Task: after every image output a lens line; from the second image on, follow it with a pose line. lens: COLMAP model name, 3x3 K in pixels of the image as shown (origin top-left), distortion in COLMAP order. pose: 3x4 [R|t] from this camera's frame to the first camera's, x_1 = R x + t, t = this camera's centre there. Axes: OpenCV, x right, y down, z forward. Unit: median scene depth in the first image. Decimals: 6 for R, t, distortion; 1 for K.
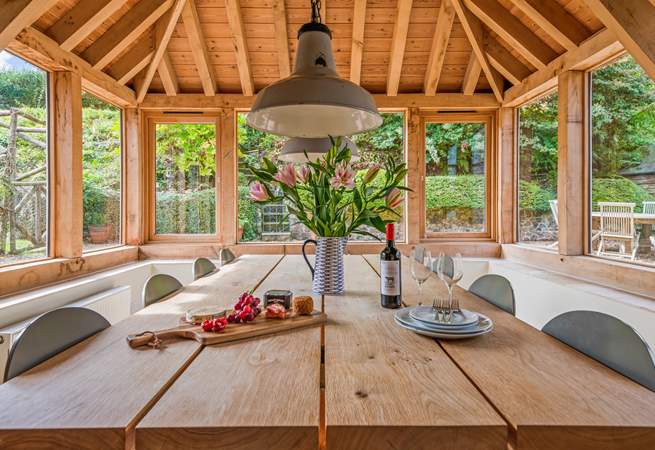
lens RADIAL K [[417.7, 0, 326.9], [0, 417.7, 203.9], [0, 0, 1]] dist [0.003367, 0.000663]
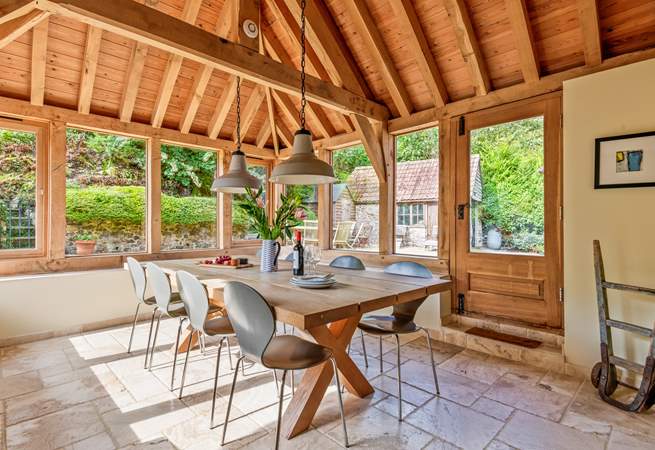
lens RADIAL K [[335.4, 0, 327.5], [0, 335.4, 225.0], [0, 0, 1]] dist [-0.000453, -0.000366]
pose [[0.711532, 0.005087, 0.702635, -0.344687], [-0.011337, 0.999927, 0.004241, 0.012215], [-0.702562, -0.010983, 0.711538, -0.044352]]
